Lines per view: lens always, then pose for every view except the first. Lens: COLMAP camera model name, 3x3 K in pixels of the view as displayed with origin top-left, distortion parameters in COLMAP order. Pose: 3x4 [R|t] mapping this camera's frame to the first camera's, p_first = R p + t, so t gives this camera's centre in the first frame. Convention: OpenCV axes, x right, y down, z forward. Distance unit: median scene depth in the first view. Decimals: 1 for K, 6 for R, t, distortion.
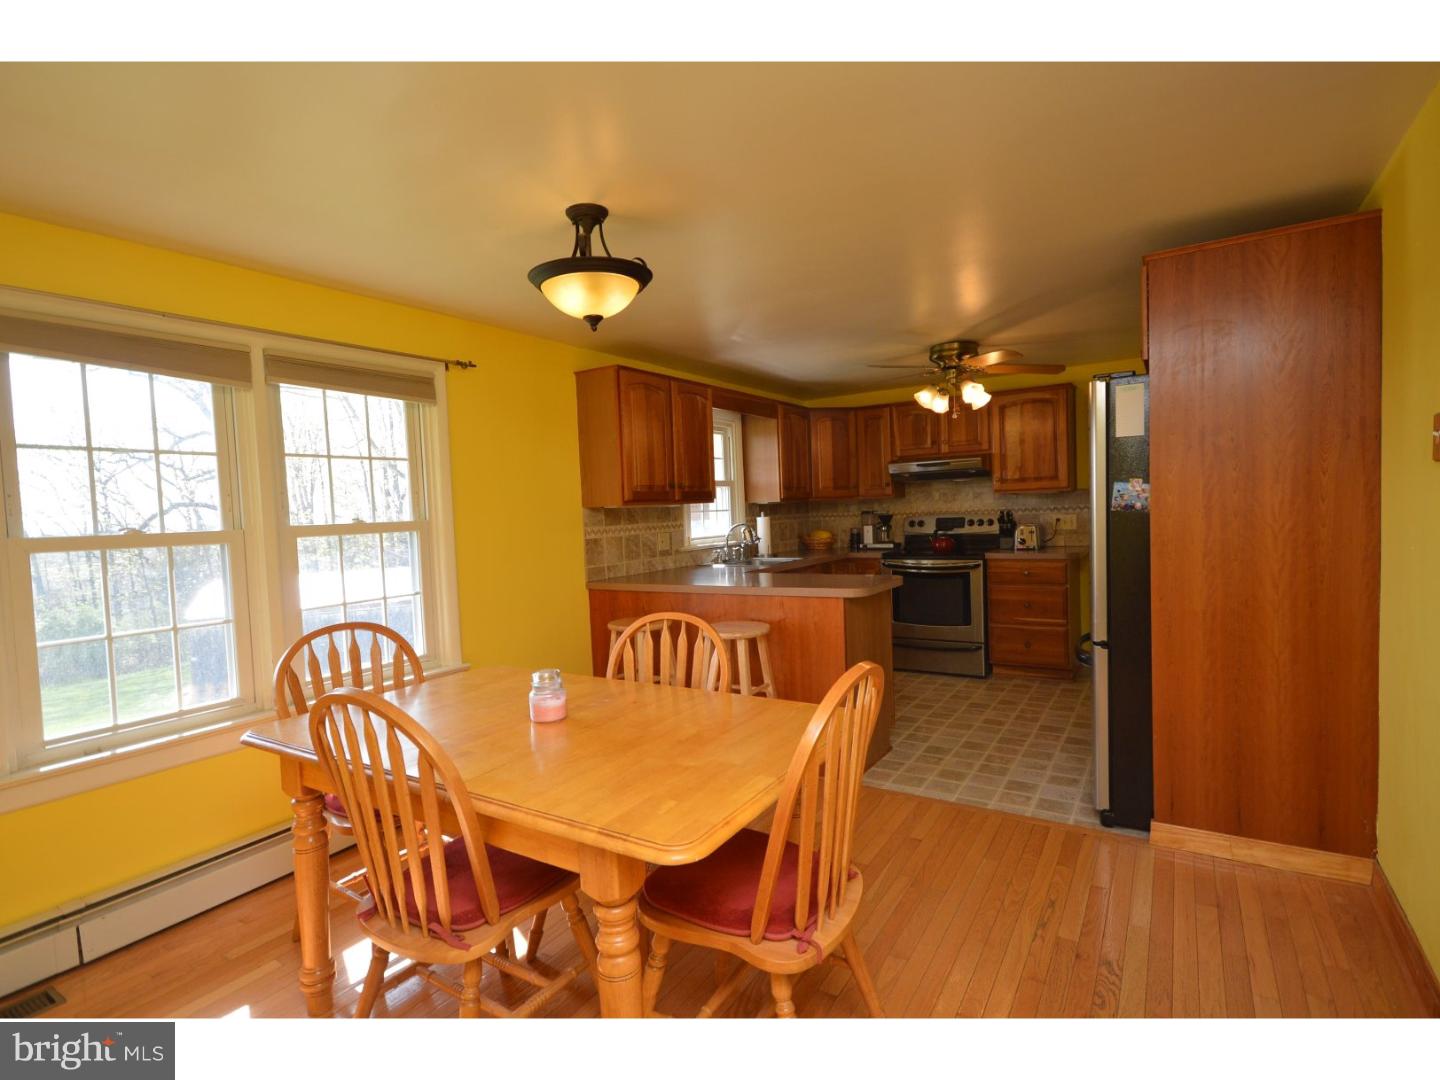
lens RADIAL K [[712.6, 0, 724.2], [0, 712.6, 538.1], [0, 0, 1]] dist [-0.000613, 0.001388]
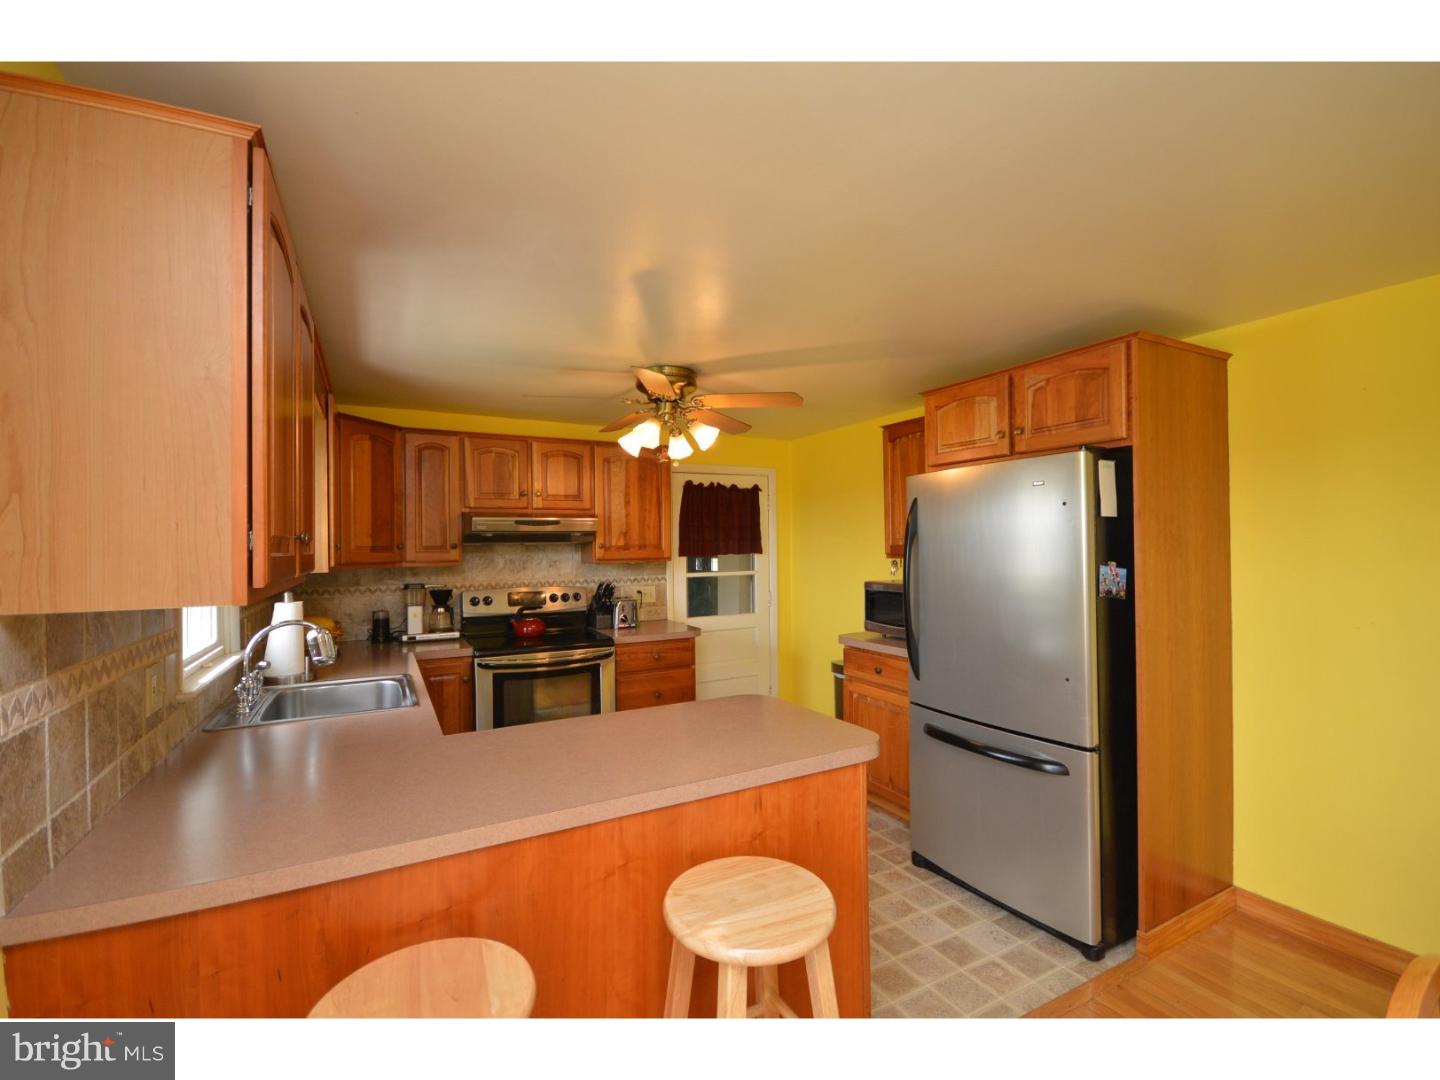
lens RADIAL K [[642.8, 0, 720.2], [0, 642.8, 547.1], [0, 0, 1]] dist [-0.000571, -0.000156]
pose [[0.496624, 0.033544, 0.867317, -0.206472], [0.029329, 0.998034, -0.055393, -0.036587], [-0.867470, 0.052947, 0.494664, 0.528353]]
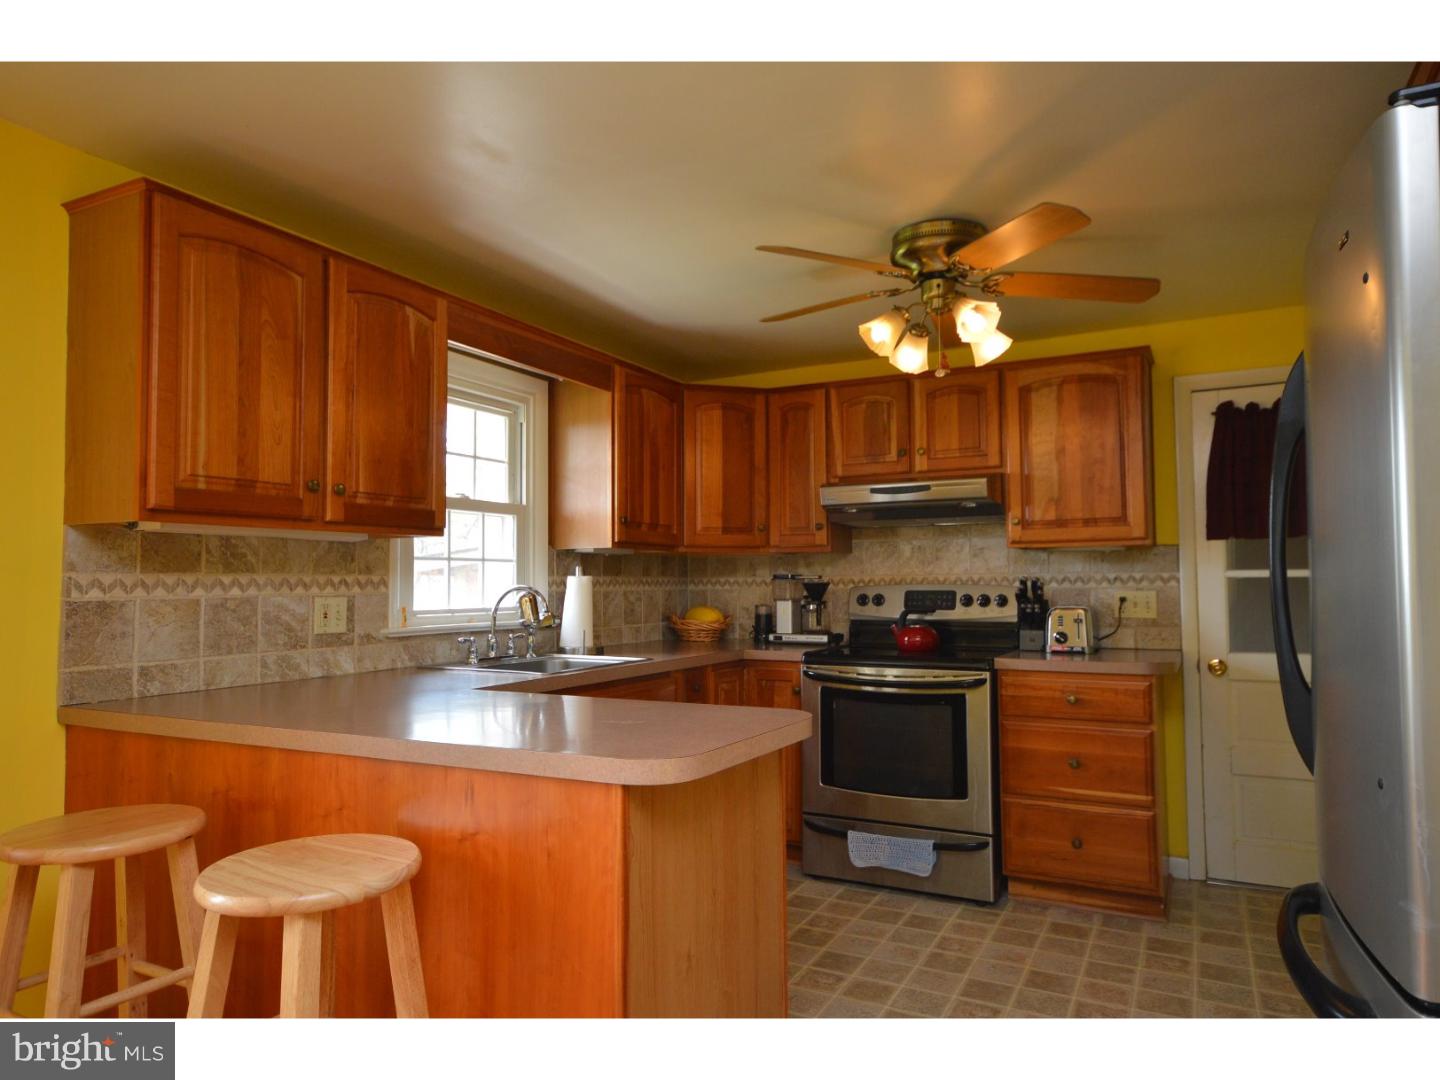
lens RADIAL K [[920.6, 0, 723.2], [0, 920.6, 539.7], [0, 0, 1]] dist [0.006830, 0.004188]
pose [[0.995897, 0.037368, 0.082422, 0.108933], [-0.029638, 0.995216, -0.093093, 0.003586], [-0.085506, 0.090268, 0.992240, 0.338522]]
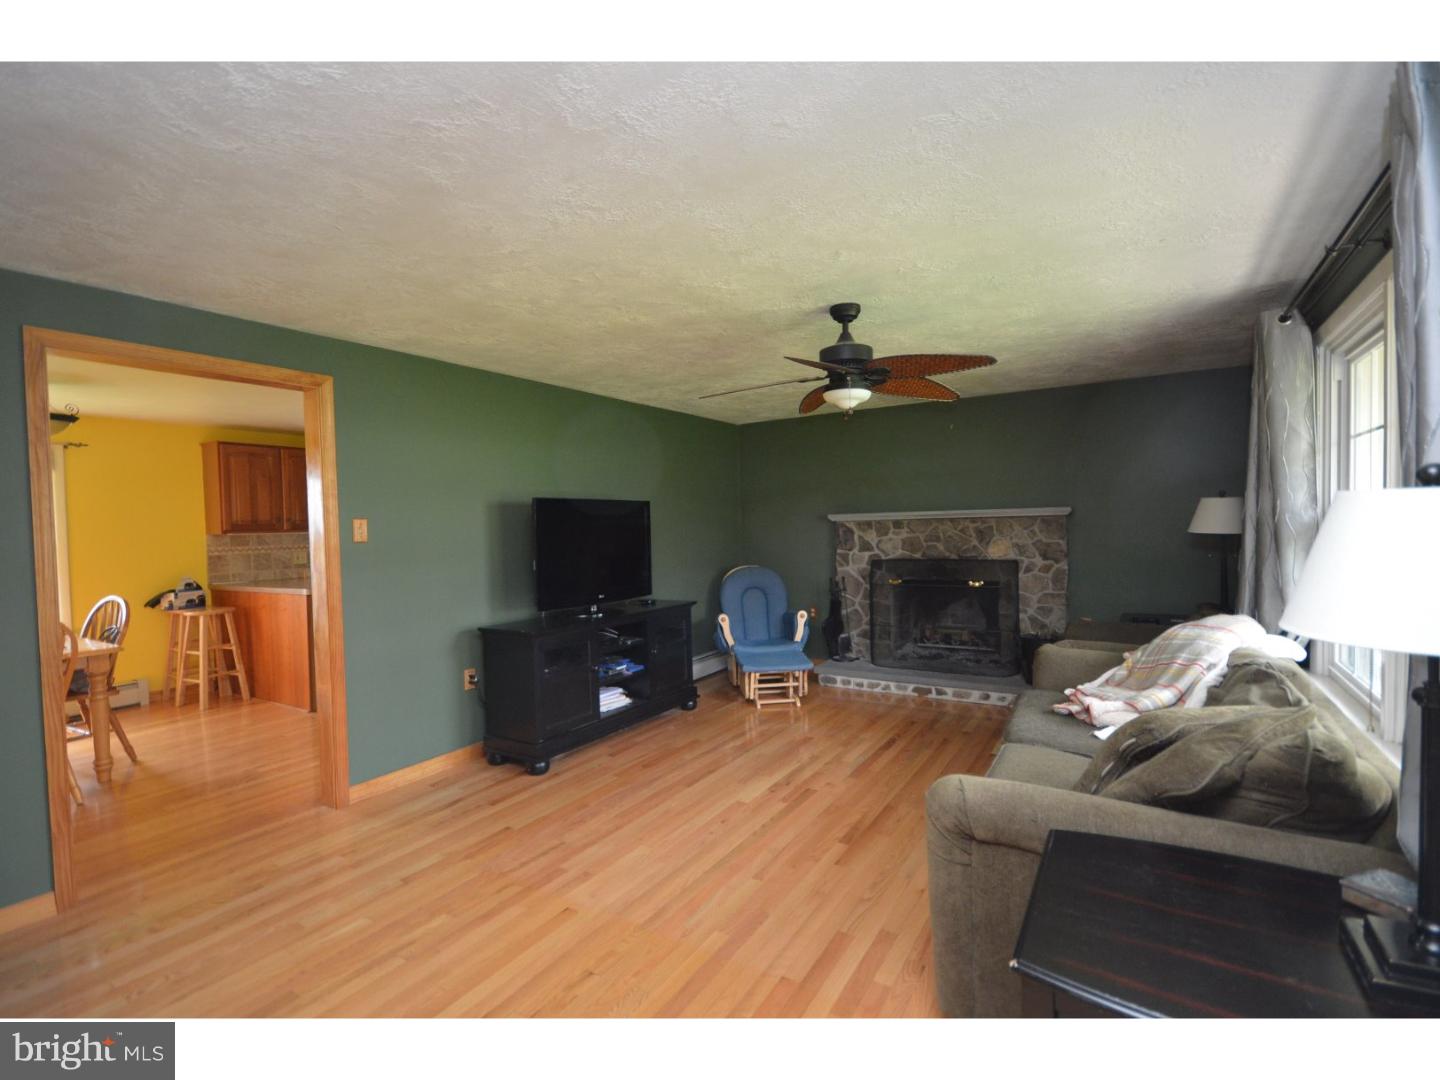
lens RADIAL K [[679.9, 0, 715.7], [0, 679.9, 541.7], [0, 0, 1]] dist [-0.002542, -0.000962]
pose [[0.999936, 0.011171, -0.001872, 0.683067], [-0.011220, 0.999540, -0.028182, 0.000722], [0.001556, 0.028202, 0.999601, -0.330821]]
